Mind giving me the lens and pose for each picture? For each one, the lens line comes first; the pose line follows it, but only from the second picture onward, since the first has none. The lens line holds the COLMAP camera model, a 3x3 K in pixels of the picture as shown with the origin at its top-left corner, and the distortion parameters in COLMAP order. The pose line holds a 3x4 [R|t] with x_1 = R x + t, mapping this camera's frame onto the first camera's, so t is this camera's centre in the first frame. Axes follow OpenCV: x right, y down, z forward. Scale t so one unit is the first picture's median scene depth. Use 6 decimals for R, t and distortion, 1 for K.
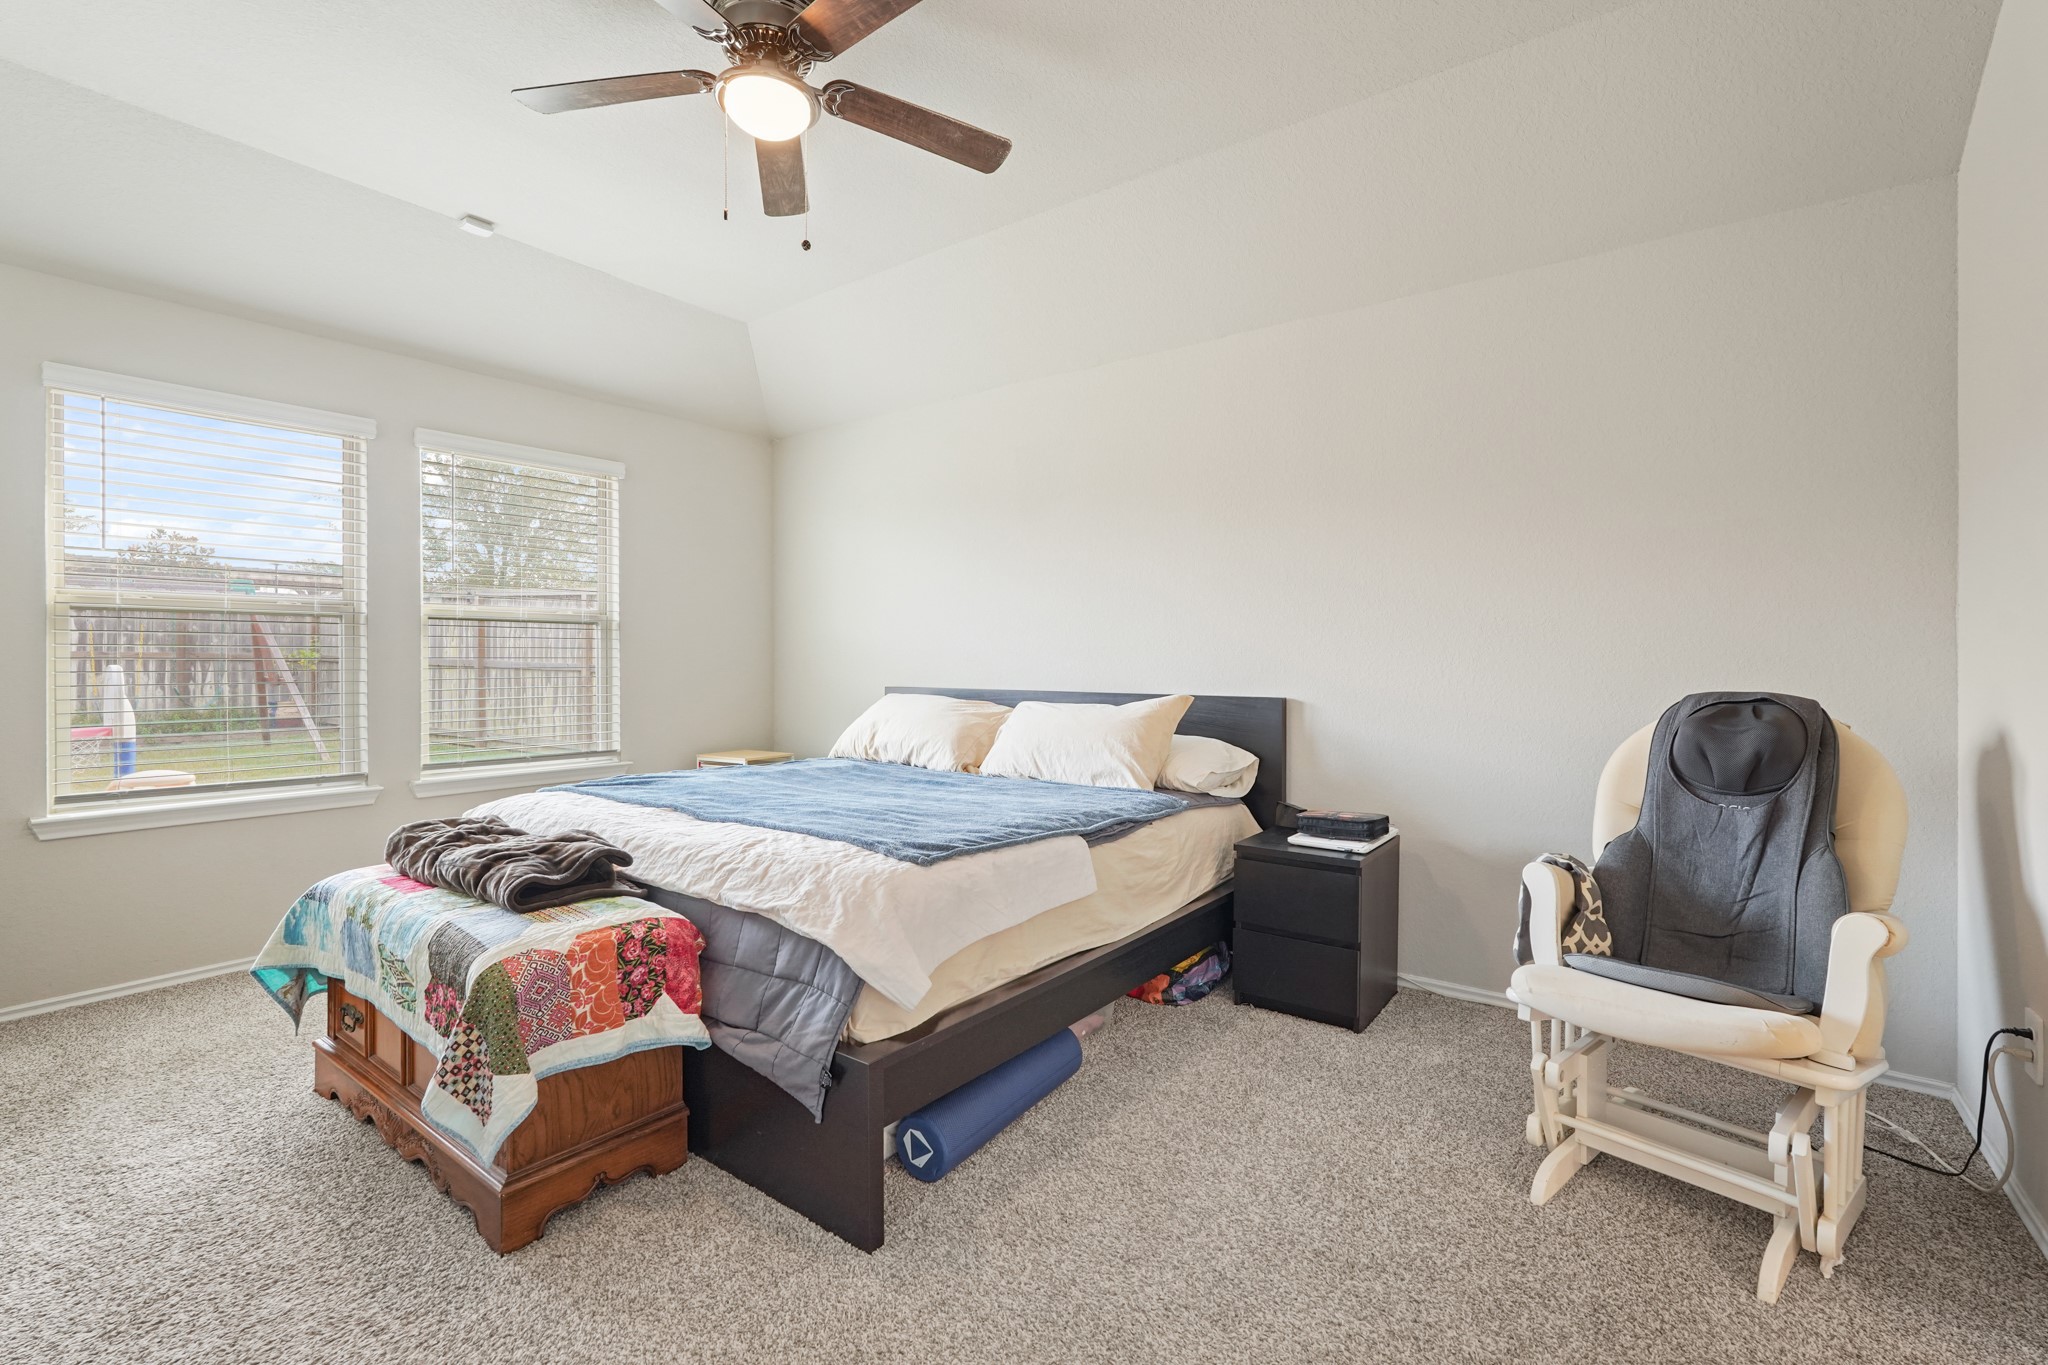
lens RADIAL K [[896.3, 0, 1029.0], [0, 896.3, 676.7], [0, 0, 1]] dist [-0.003242, 0.001086]
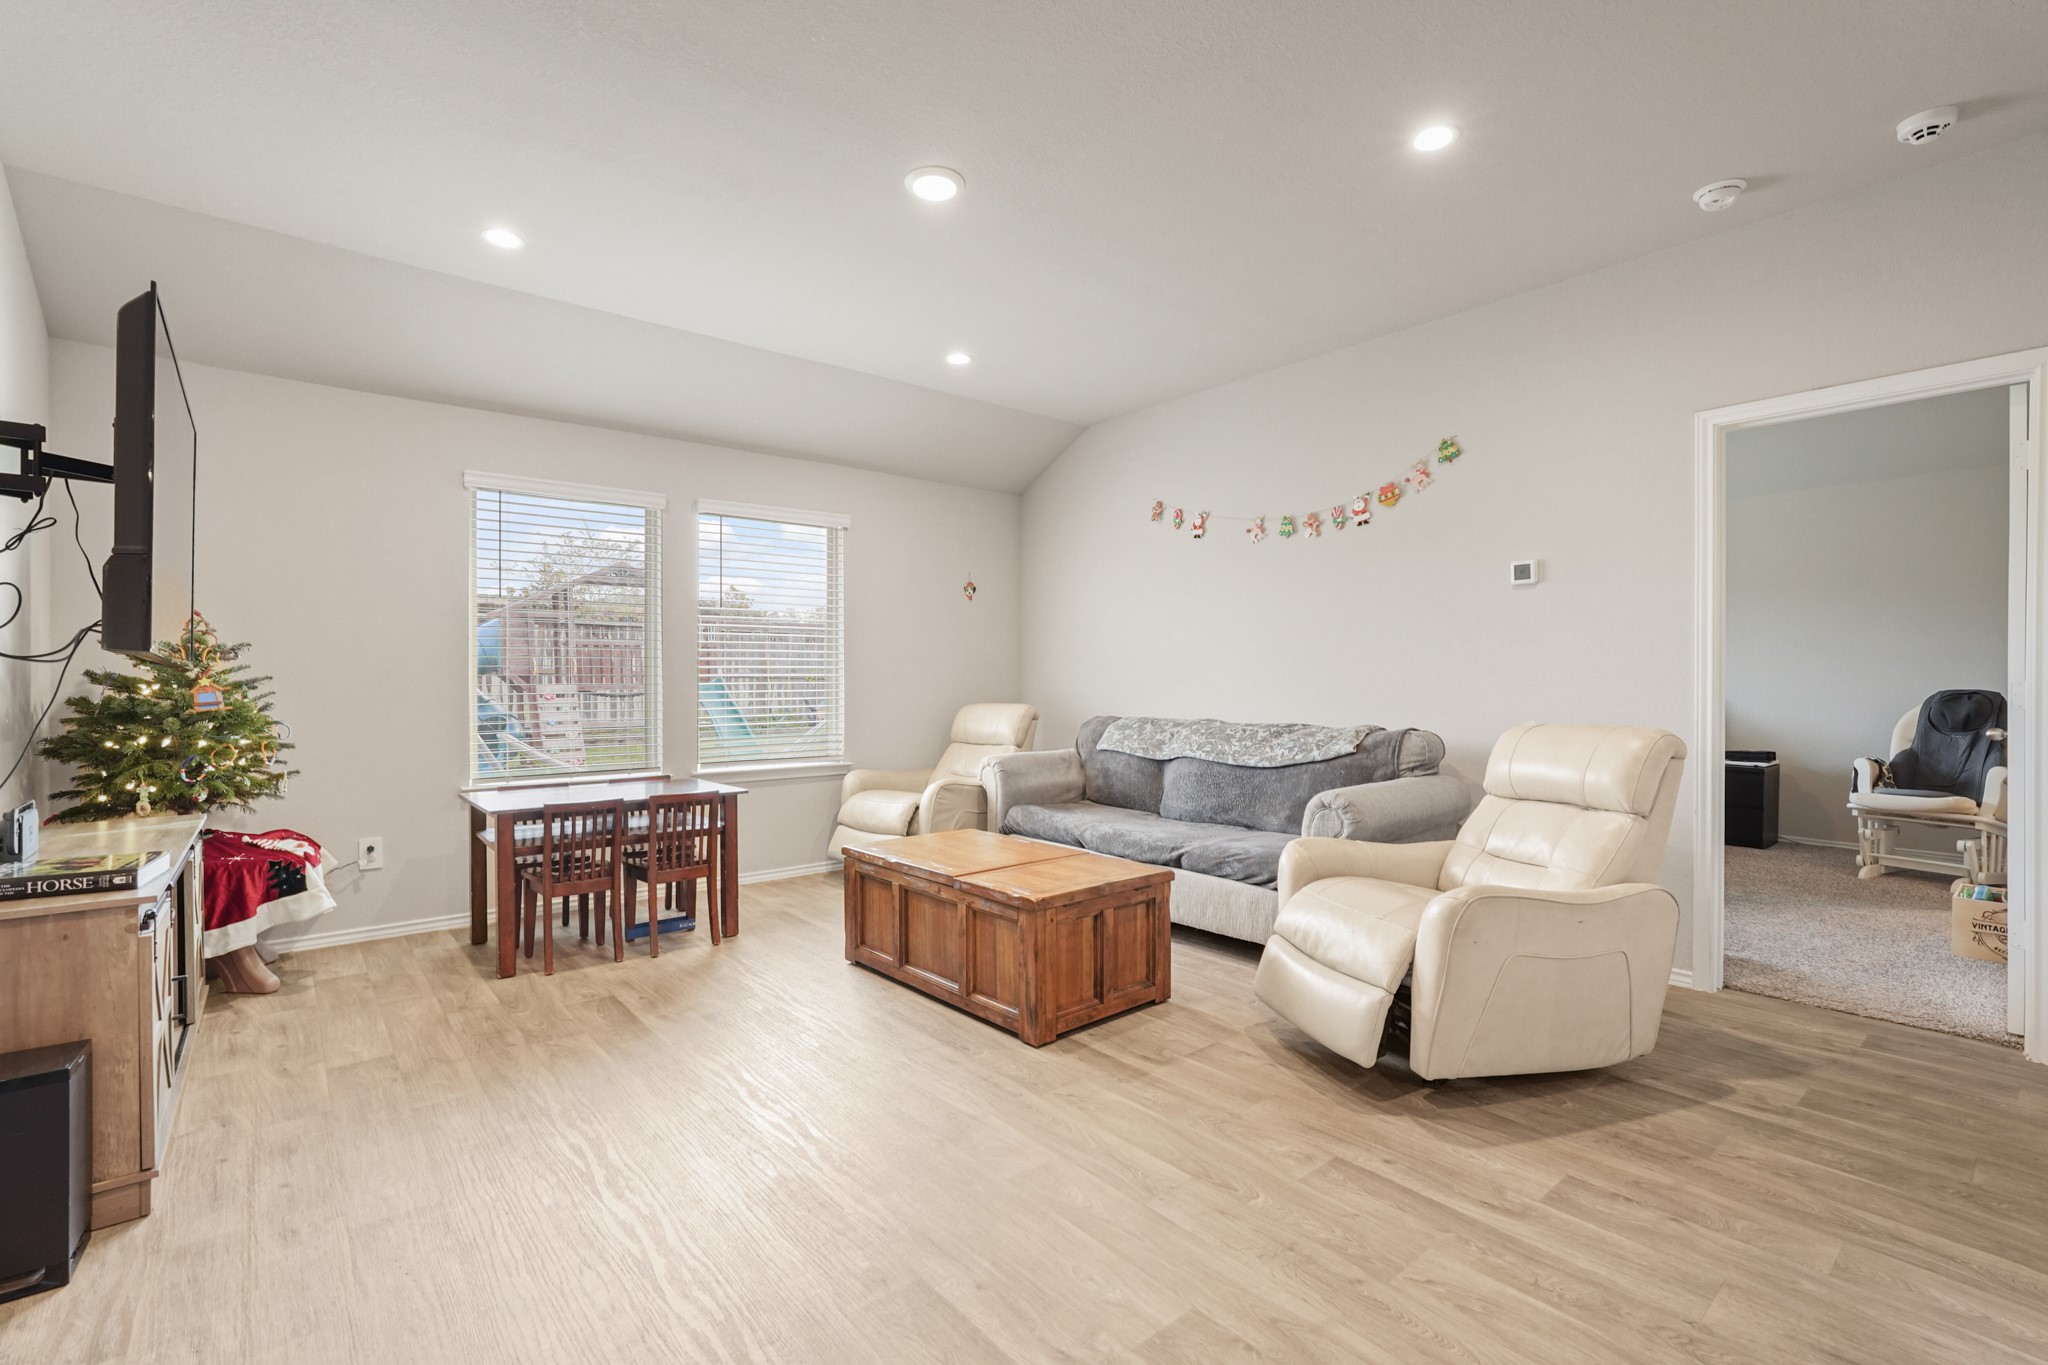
lens RADIAL K [[896.3, 0, 1028.0], [0, 896.3, 687.8], [0, 0, 1]] dist [-0.003242, 0.001086]
pose [[0.971317, -0.003984, -0.237755, -1.077375], [0.003990, 0.999992, -0.000455, 0.004567], [0.237755, -0.000507, 0.971325, -1.944428]]
